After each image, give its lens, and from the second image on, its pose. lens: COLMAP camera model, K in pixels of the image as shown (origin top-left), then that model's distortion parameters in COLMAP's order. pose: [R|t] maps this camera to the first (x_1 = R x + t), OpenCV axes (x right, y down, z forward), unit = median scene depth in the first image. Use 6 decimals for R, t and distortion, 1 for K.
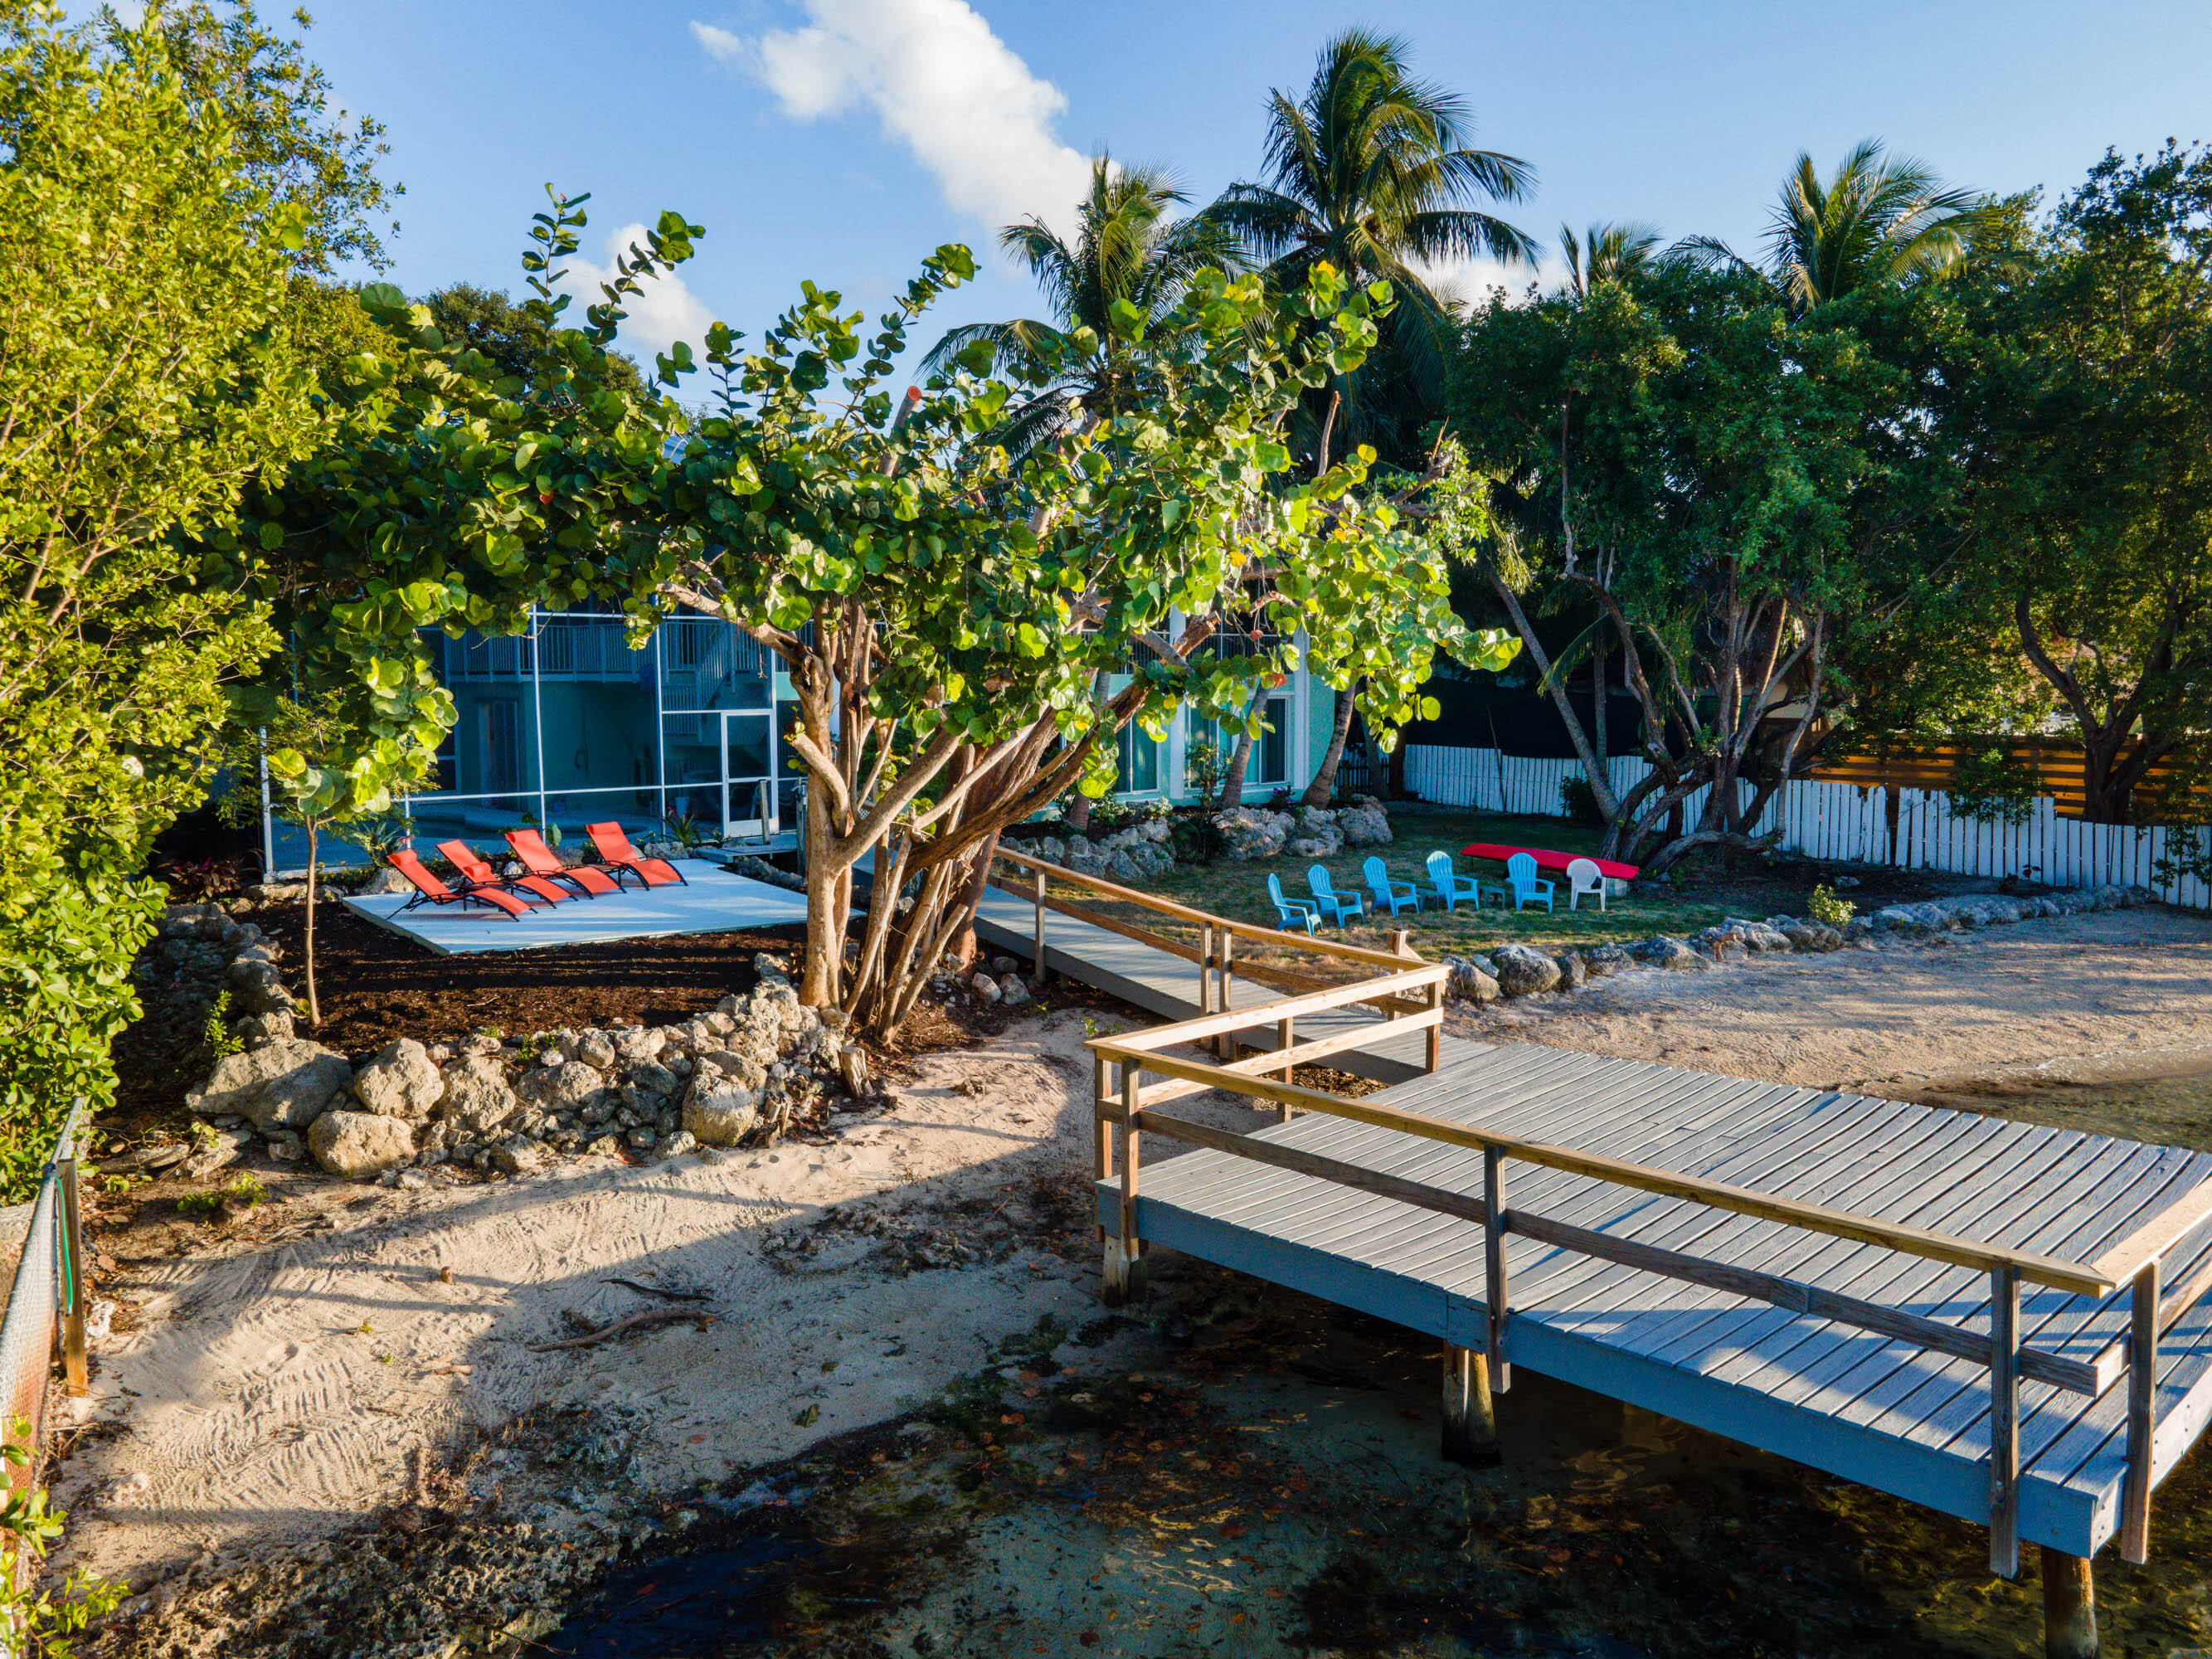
lens RADIAL K [[1610.9, 0, 1106.0], [0, 1610.9, 829.5], [0, 0, 1]] dist [0.043177, 0.002818]
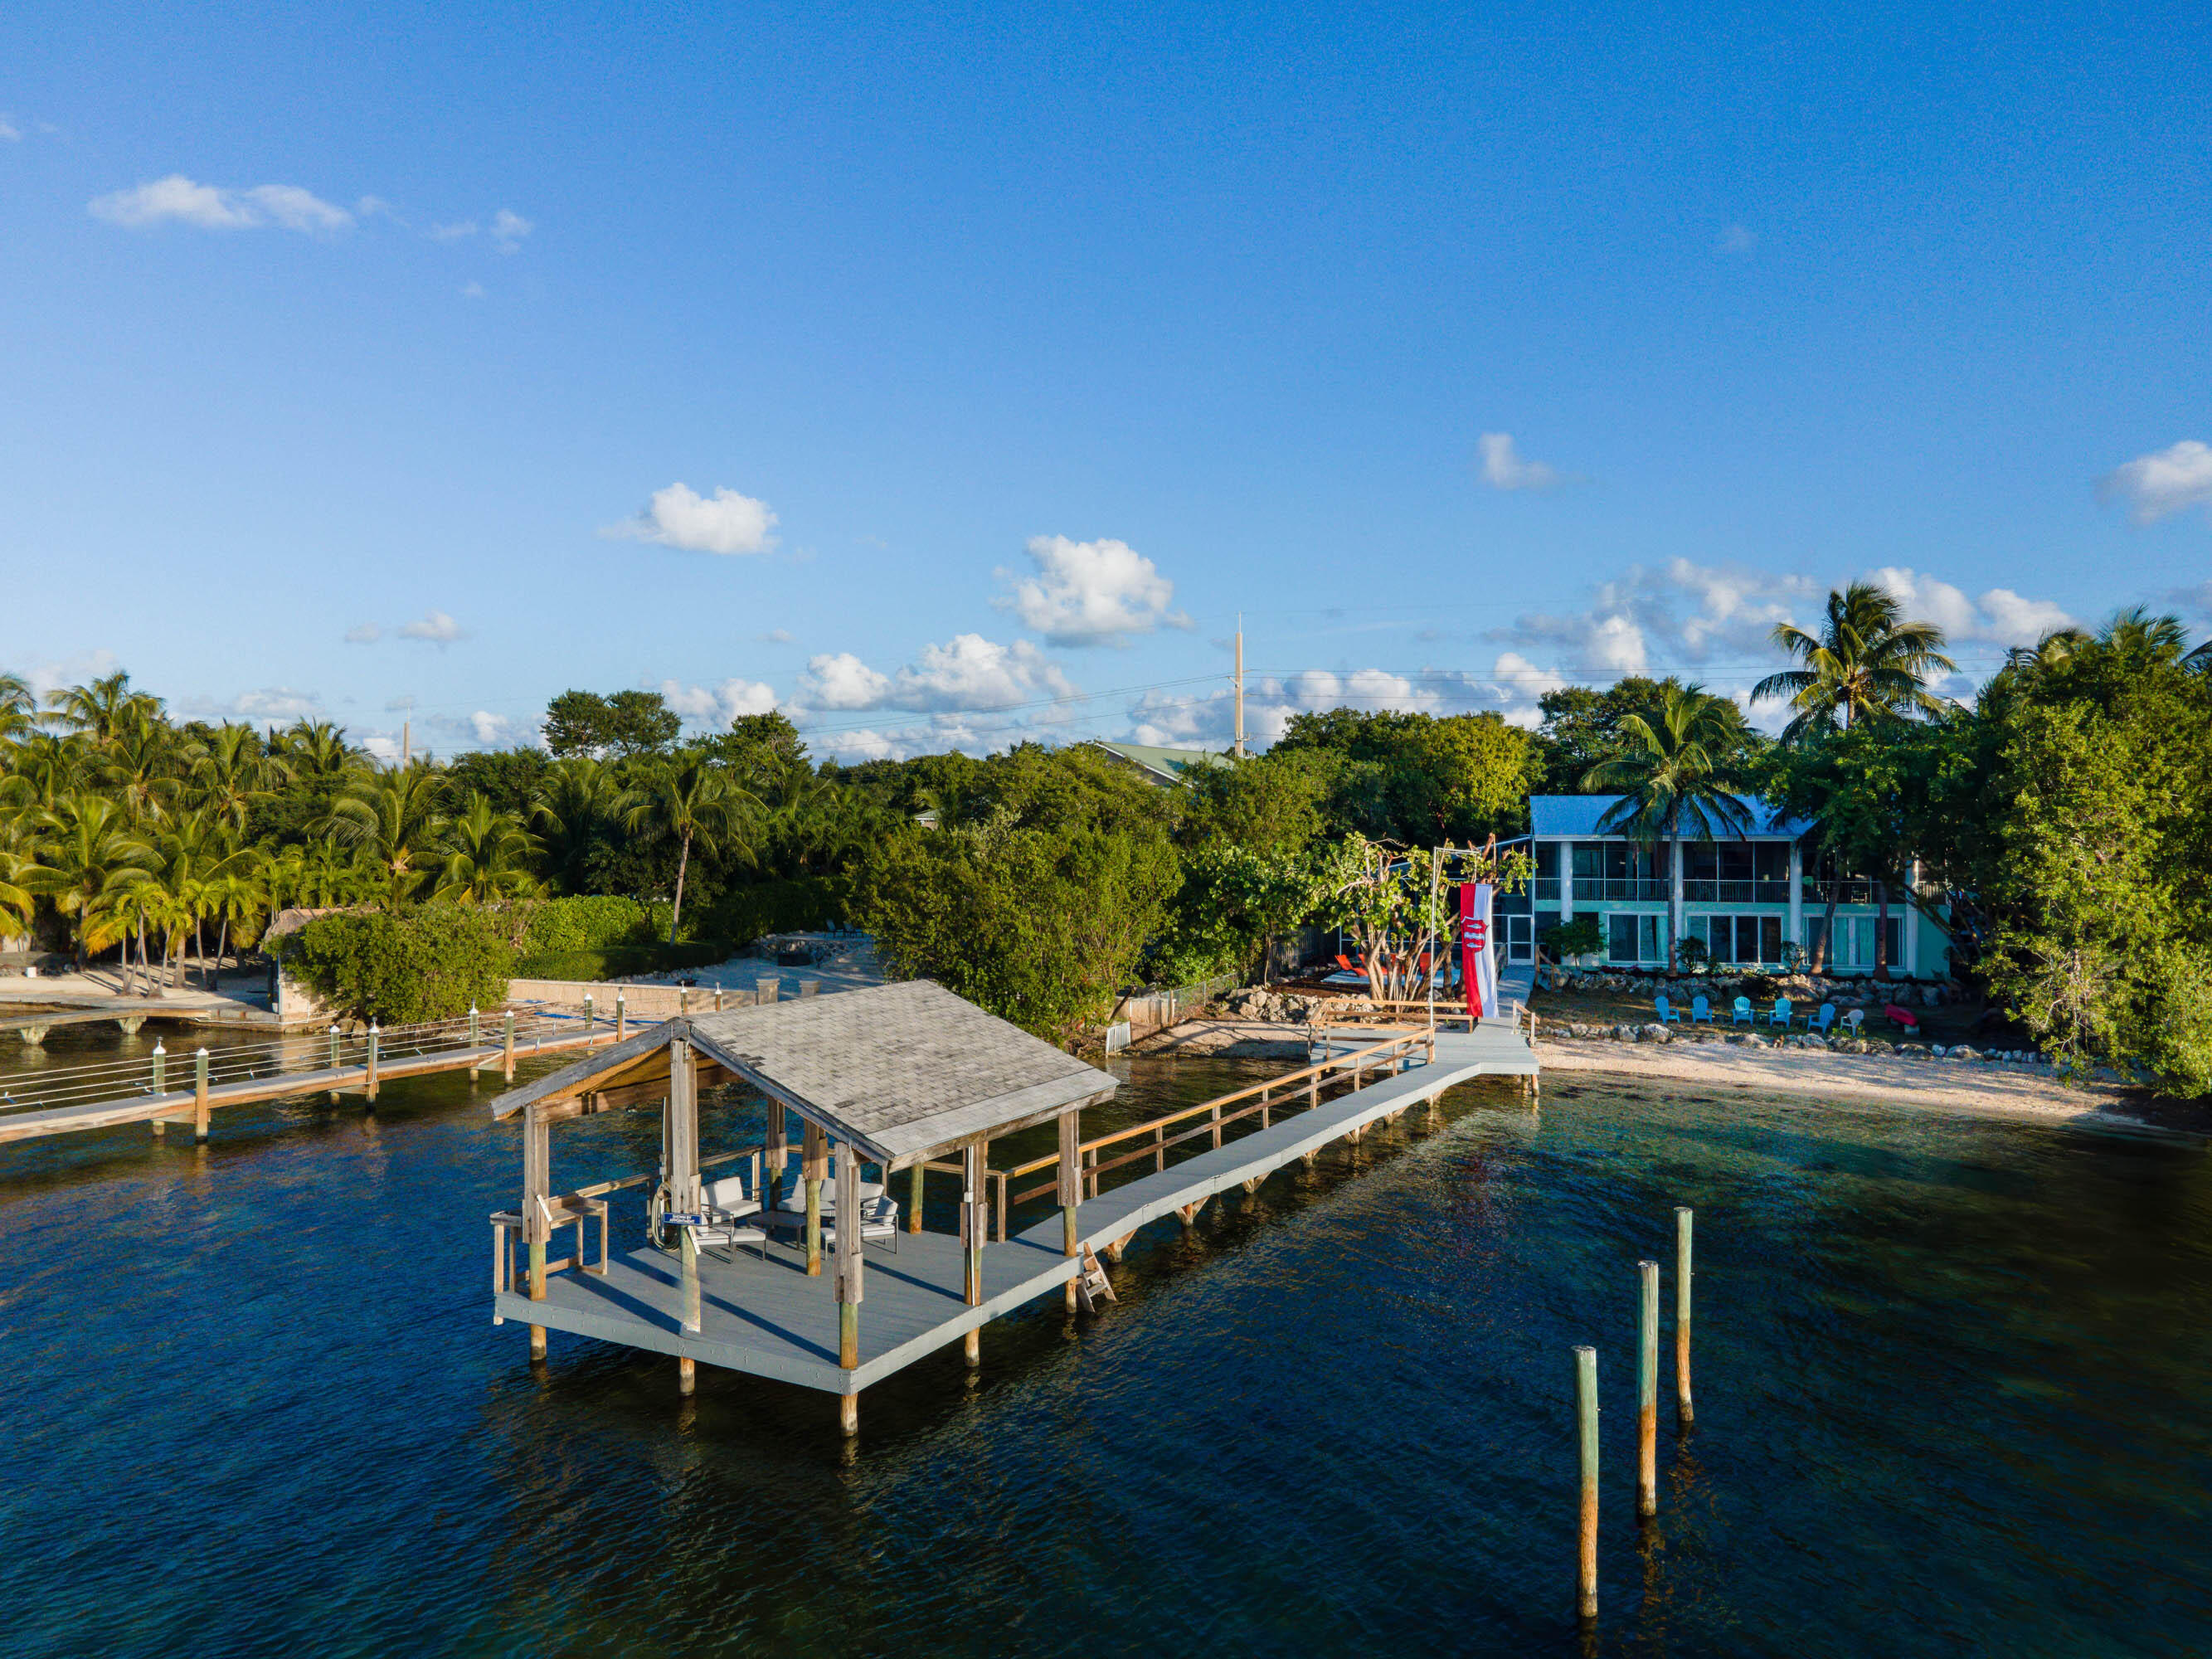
lens RADIAL K [[1610.9, 0, 1106.0], [0, 1610.9, 829.5], [0, 0, 1]] dist [0.043177, 0.002818]
pose [[0.542828, 0.004345, -0.839832, 3.029017], [-0.079907, 0.995717, -0.046496, -0.072698], [0.836034, 0.092348, 0.540851, -1.786144]]
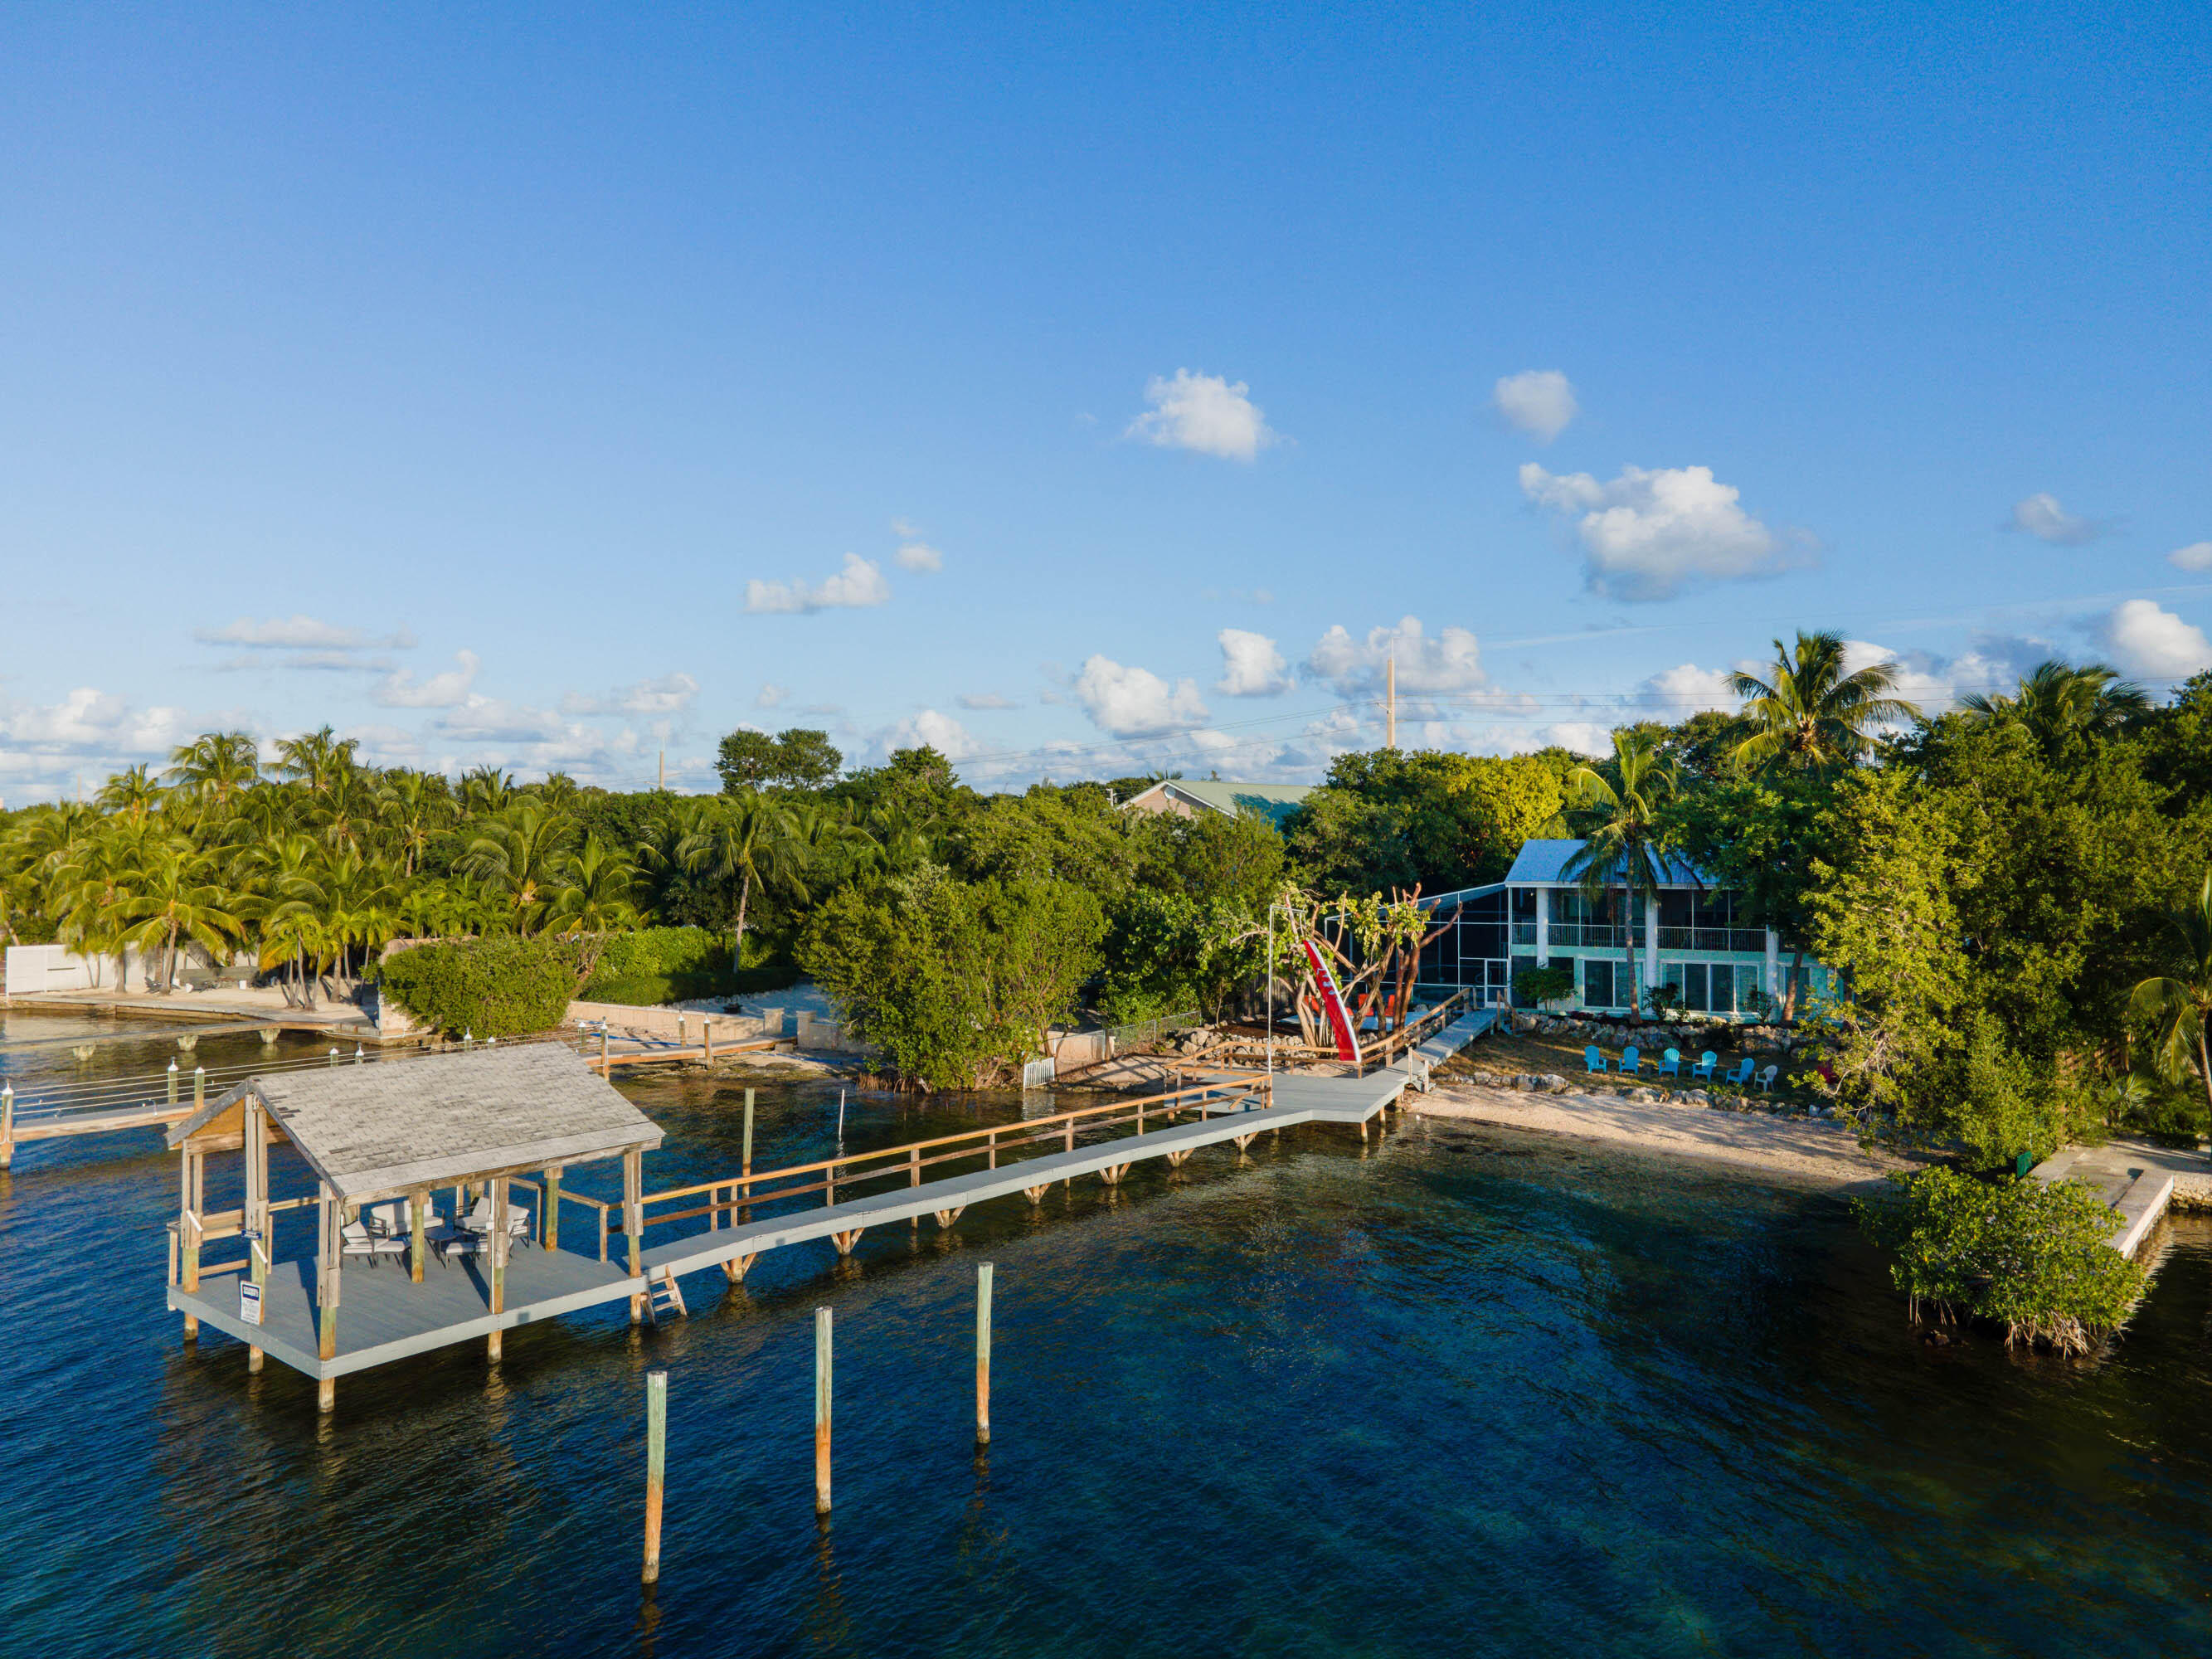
lens RADIAL K [[1610.9, 0, 1106.0], [0, 1610.9, 829.5], [0, 0, 1]] dist [0.043177, 0.002818]
pose [[0.370167, 0.001089, -0.928964, 3.780603], [-0.088190, 0.995524, -0.033975, -0.265876], [0.924770, 0.094502, 0.368606, -1.043288]]
